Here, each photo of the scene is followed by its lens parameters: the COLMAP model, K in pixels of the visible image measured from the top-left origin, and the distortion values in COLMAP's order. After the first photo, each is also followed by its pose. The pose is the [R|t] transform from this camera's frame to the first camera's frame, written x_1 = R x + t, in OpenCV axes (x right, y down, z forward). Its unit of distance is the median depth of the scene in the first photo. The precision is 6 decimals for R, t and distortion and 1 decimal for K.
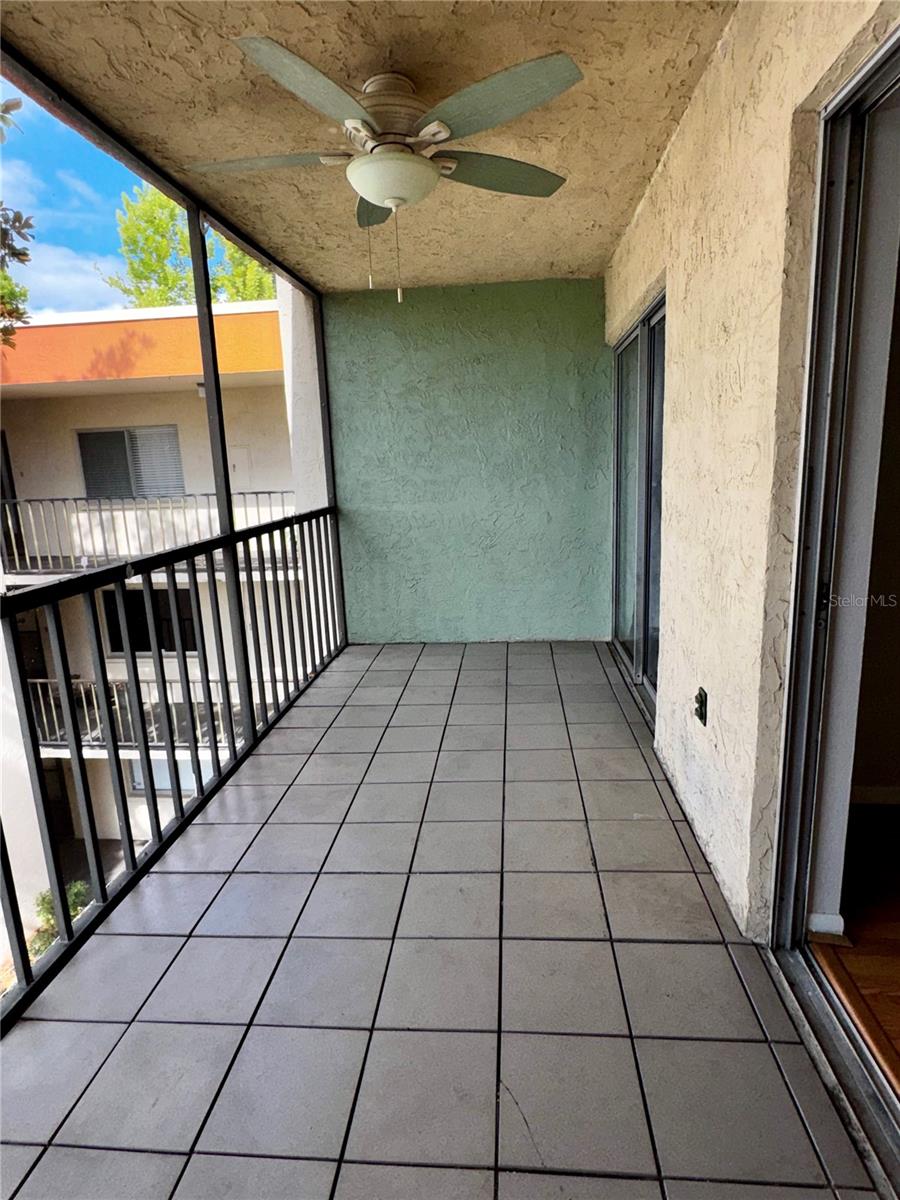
lens RADIAL K [[650.1, 0, 450.0], [0, 650.1, 600.0], [0, 0, 1]] dist [-0.005905, -0.001888]
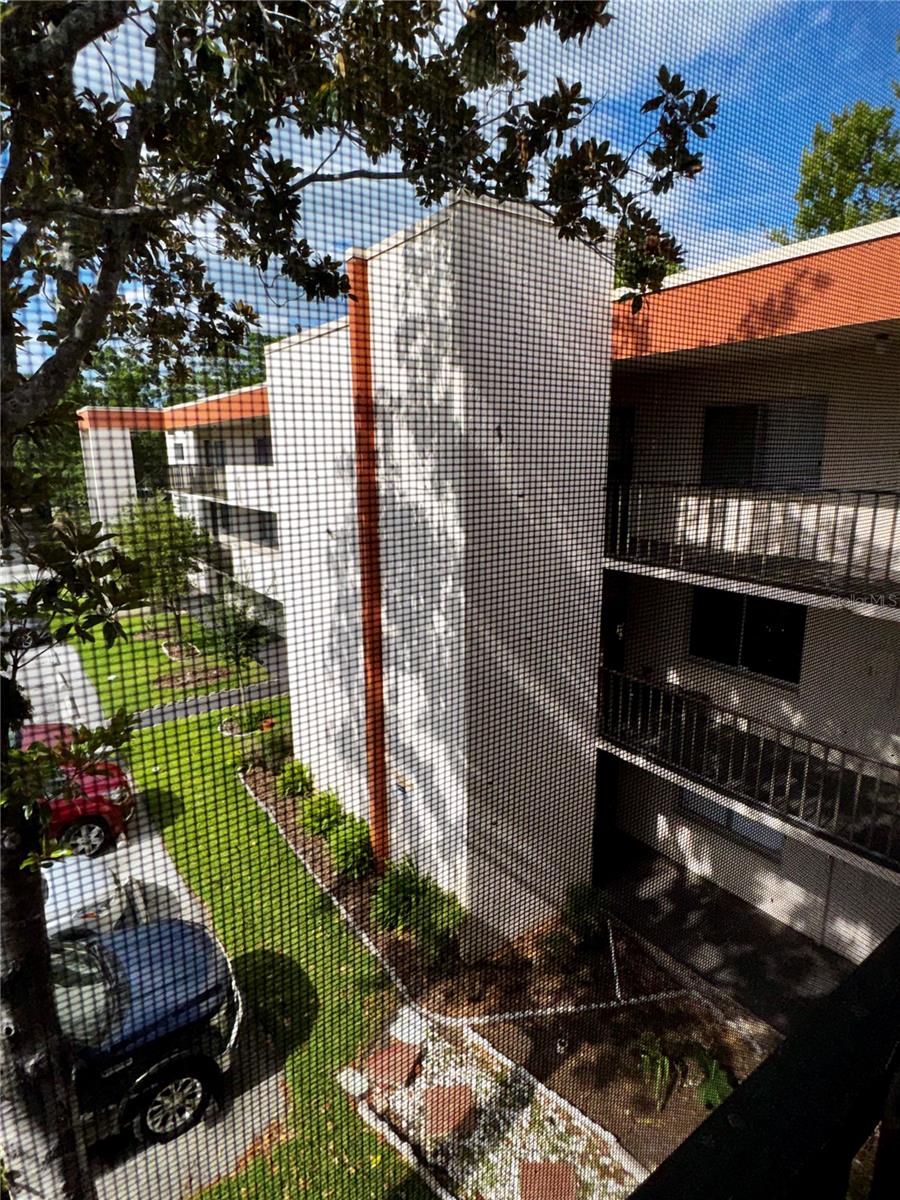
lens RADIAL K [[650.1, 0, 450.0], [0, 650.1, 600.0], [0, 0, 1]] dist [-0.005905, -0.001888]
pose [[0.647603, 0.198048, -0.735790, -0.115215], [-0.177522, 0.978275, 0.107070, -0.037508], [0.741010, 0.061280, 0.668692, 0.192571]]
